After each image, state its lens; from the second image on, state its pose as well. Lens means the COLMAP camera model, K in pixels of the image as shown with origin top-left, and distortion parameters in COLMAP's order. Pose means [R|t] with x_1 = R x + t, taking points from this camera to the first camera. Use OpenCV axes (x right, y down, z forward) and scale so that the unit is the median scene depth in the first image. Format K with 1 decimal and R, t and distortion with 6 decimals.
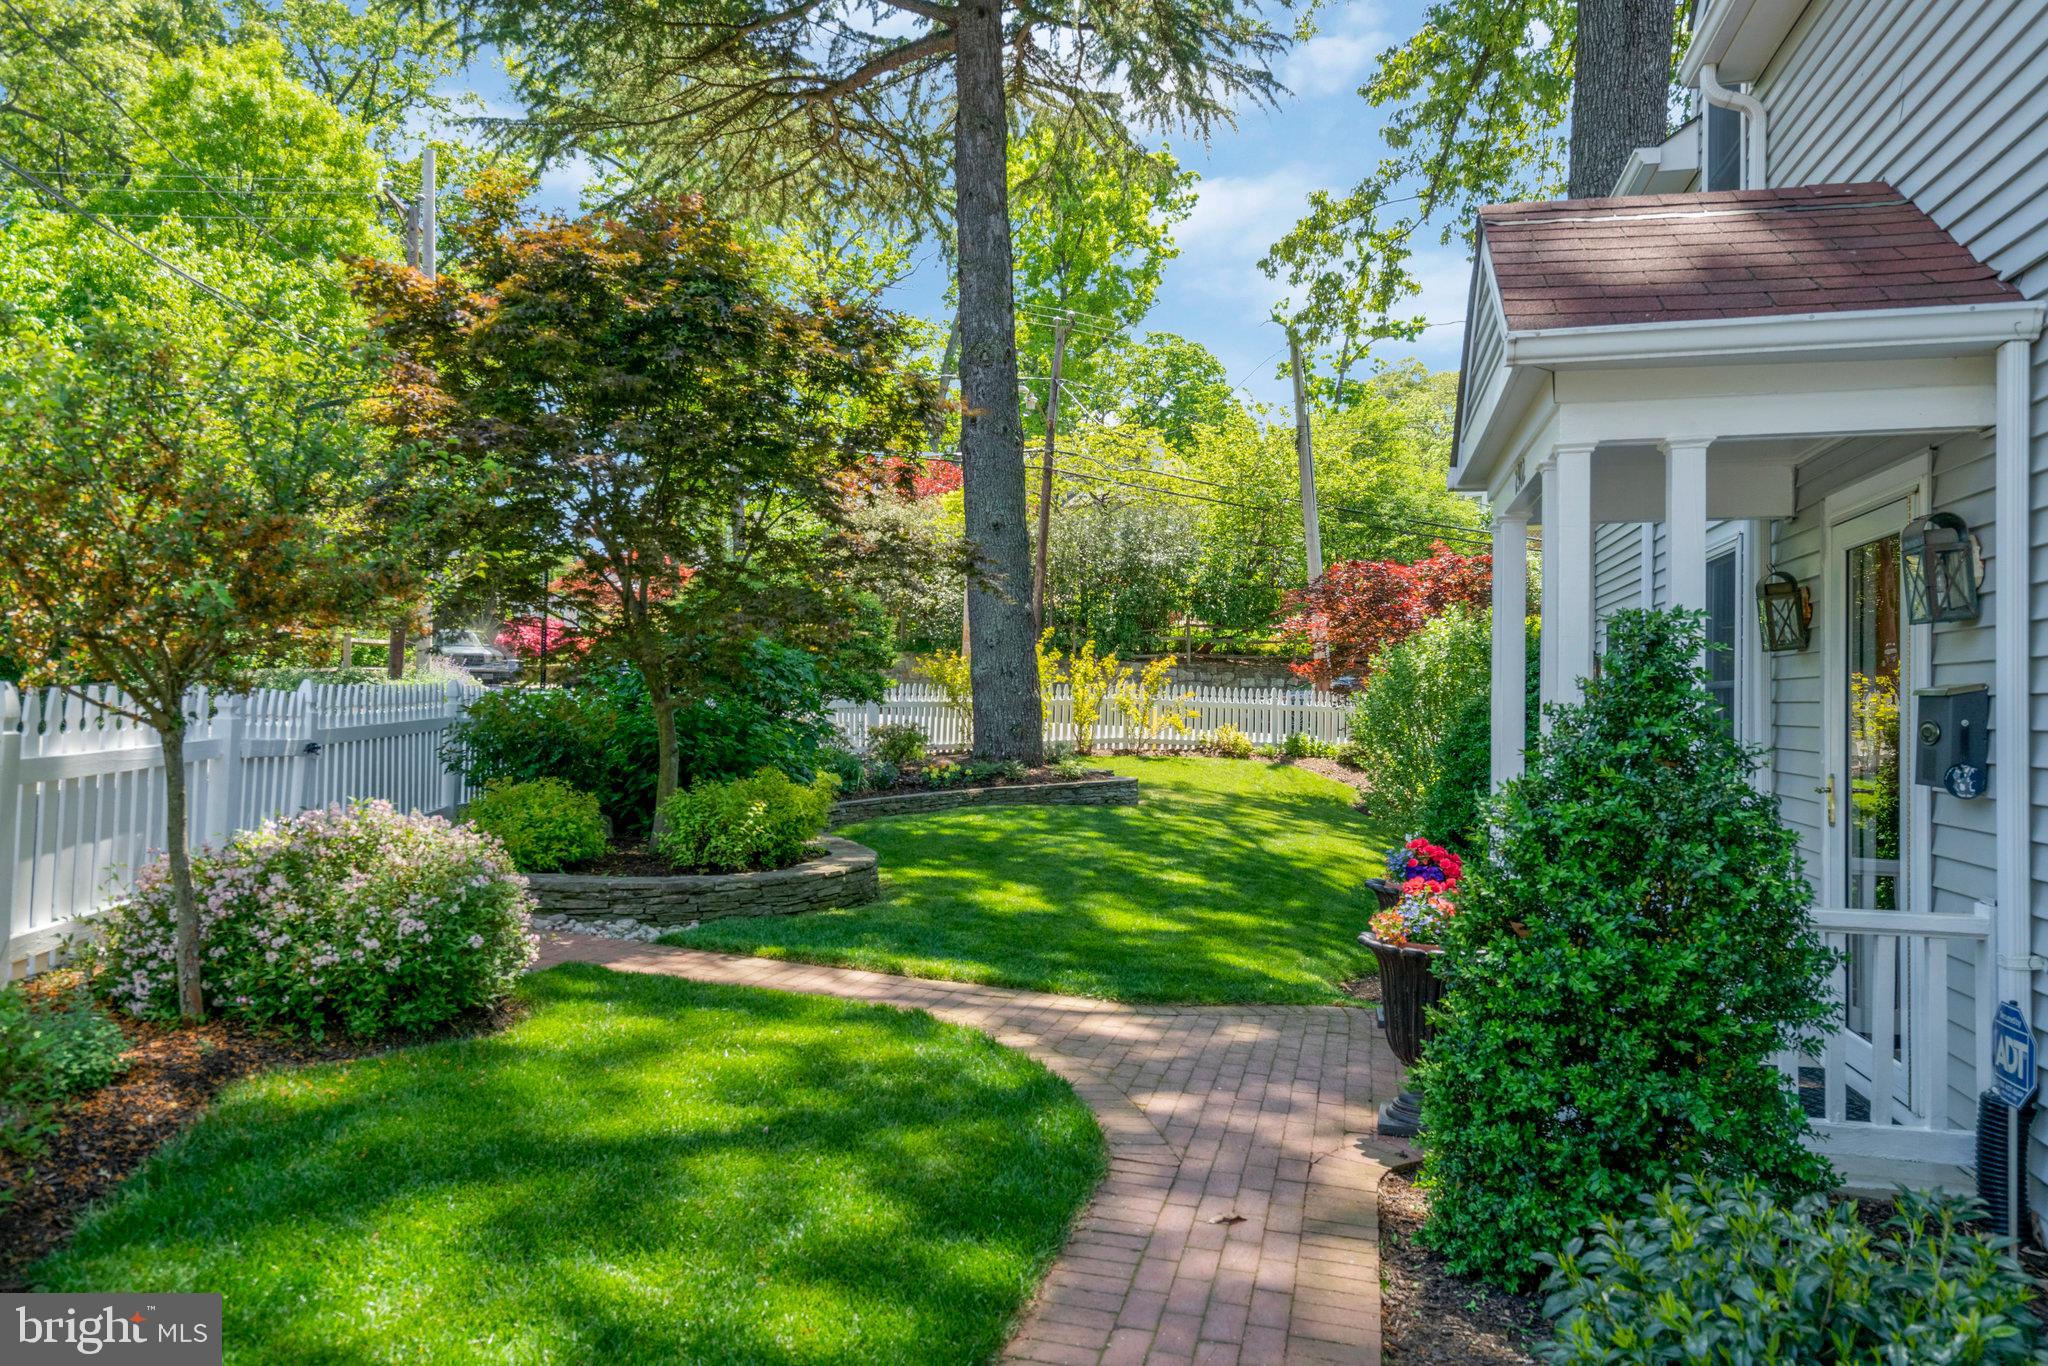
lens RADIAL K [[1397.7, 0, 1024.0], [0, 1397.7, 683.0], [0, 0, 1]] dist [0.052511, 0.001085]
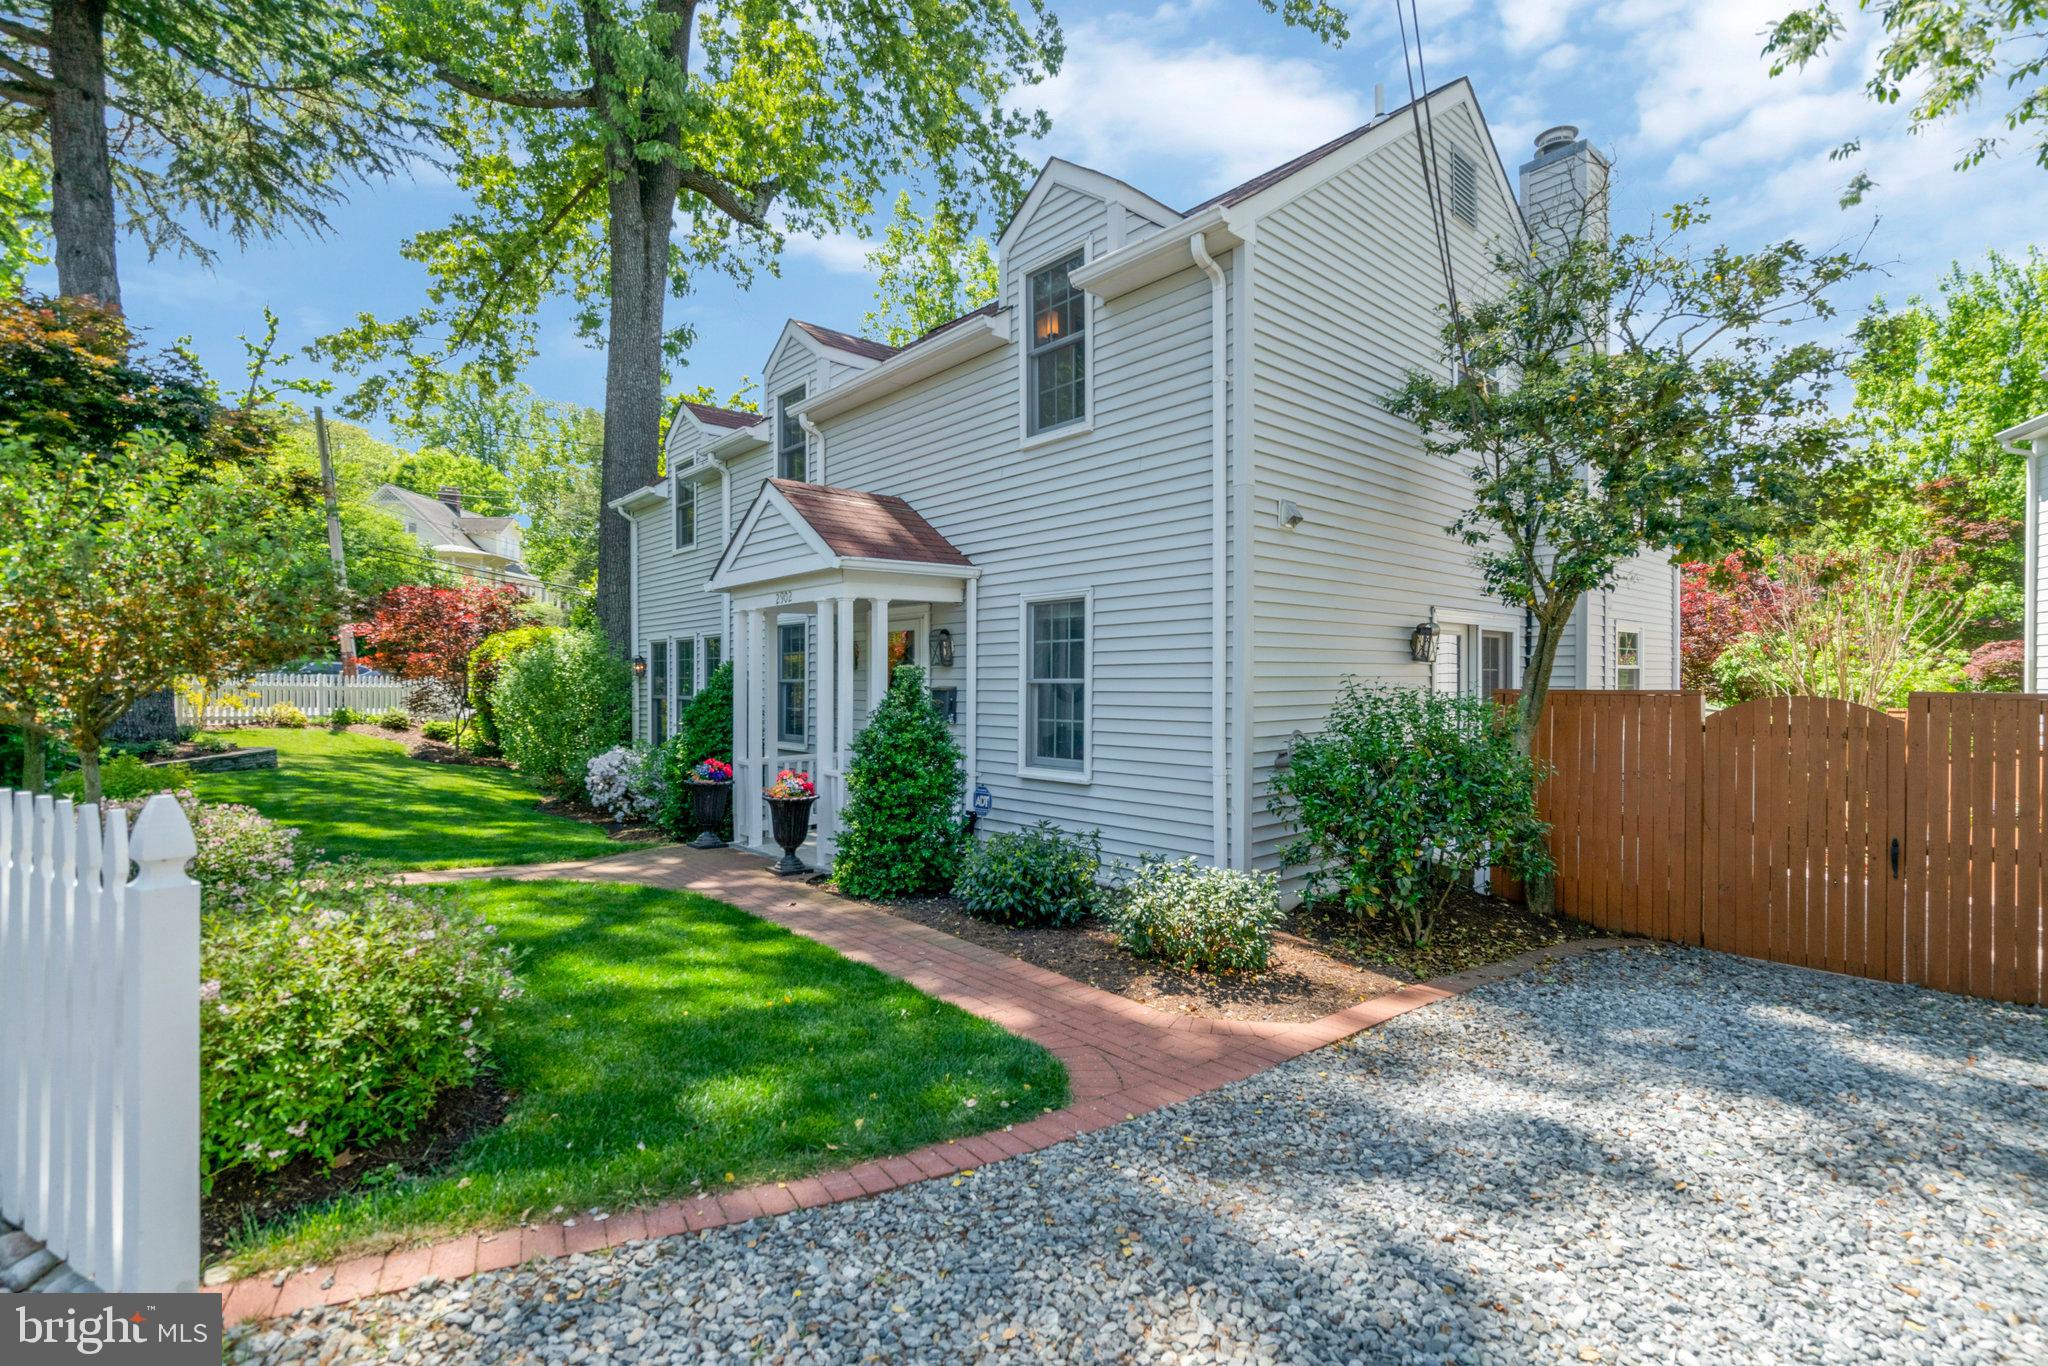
lens RADIAL K [[926.0, 0, 1024.0], [0, 926.0, 683.0], [0, 0, 1]] dist [0.000232, 0.000007]
pose [[0.567912, -0.015004, 0.822953, -0.174461], [-0.005240, 0.999748, 0.021843, -0.010689], [-0.823073, -0.016718, 0.567690, -0.046840]]
